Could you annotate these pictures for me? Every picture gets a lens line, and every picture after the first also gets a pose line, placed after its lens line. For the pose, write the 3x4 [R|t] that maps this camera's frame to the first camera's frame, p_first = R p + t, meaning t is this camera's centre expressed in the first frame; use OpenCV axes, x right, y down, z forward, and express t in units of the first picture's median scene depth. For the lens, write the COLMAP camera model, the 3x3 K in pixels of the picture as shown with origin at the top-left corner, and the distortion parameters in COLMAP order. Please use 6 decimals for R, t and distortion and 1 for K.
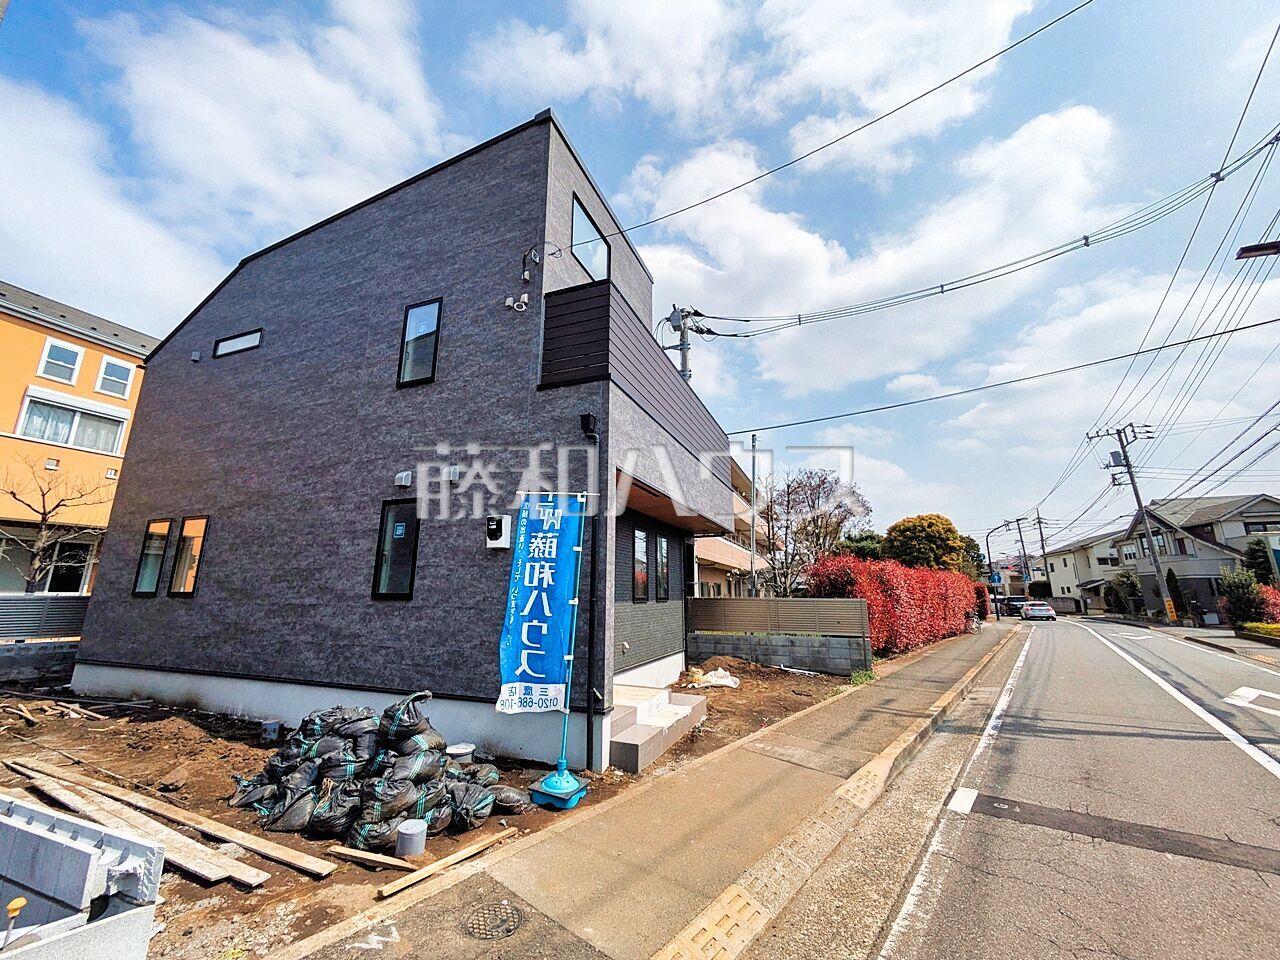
lens RADIAL K [[503.4, 0, 637.1], [0, 503.4, 476.5], [0, 0, 1]] dist [-0.001906, 0.003010]
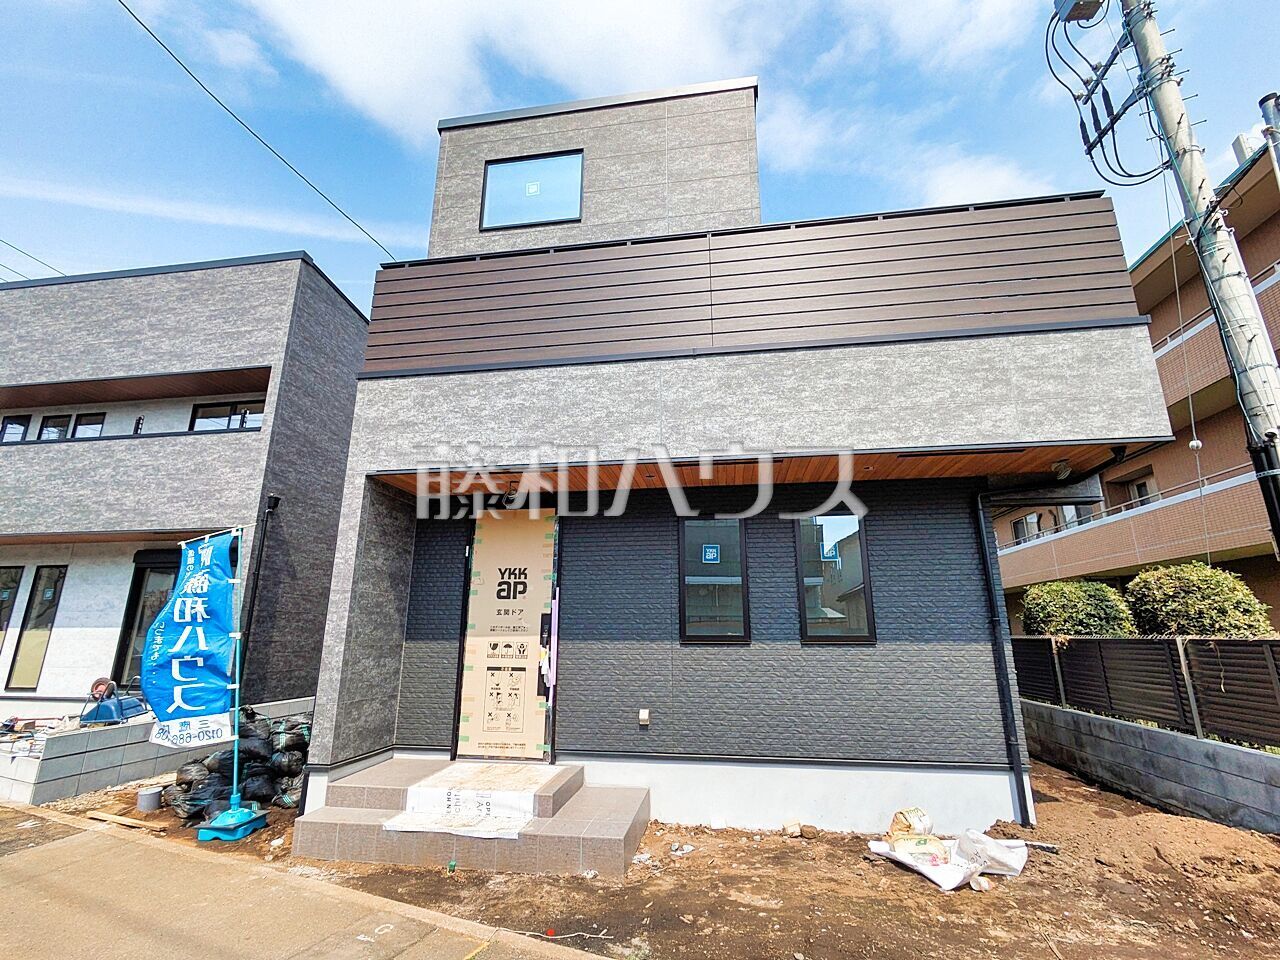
lens RADIAL K [[578.5, 0, 637.9], [0, 578.5, 481.9], [0, 0, 1]] dist [-0.001547, 0.001399]
pose [[0.227236, -0.255390, -0.939755, 0.729179], [0.220324, 0.953461, -0.205839, 0.220116], [0.948589, -0.160277, 0.272929, 0.886755]]
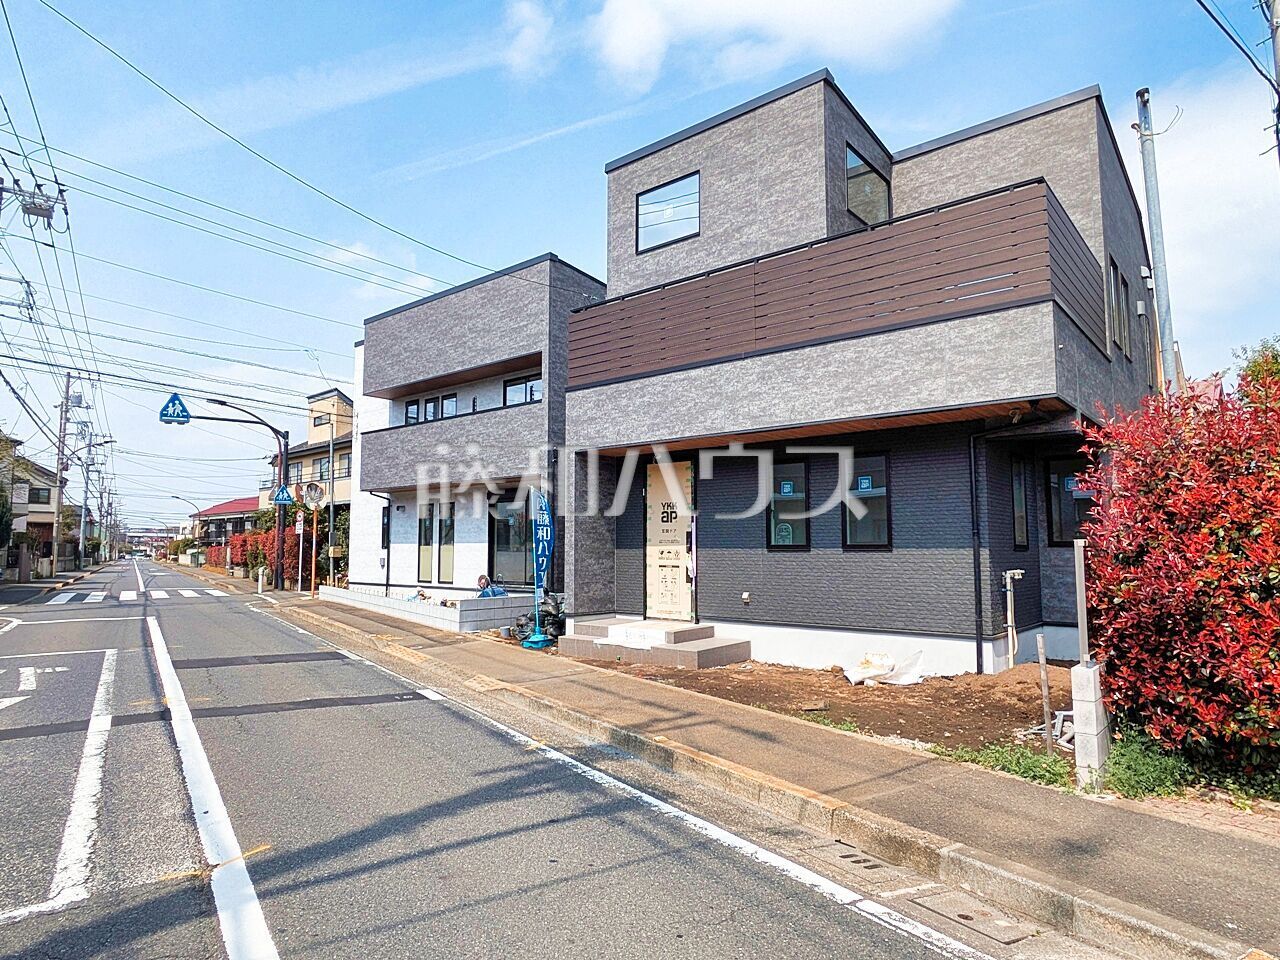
lens RADIAL K [[758.3, 0, 640.0], [0, 758.3, 480.0], [0, 0, 1]] dist [0.003037, 0.000063]
pose [[-0.305286, -0.095188, -0.947491, 1.427572], [0.213468, 0.962828, -0.165509, 0.334651], [0.928026, -0.252787, -0.273619, 1.308804]]
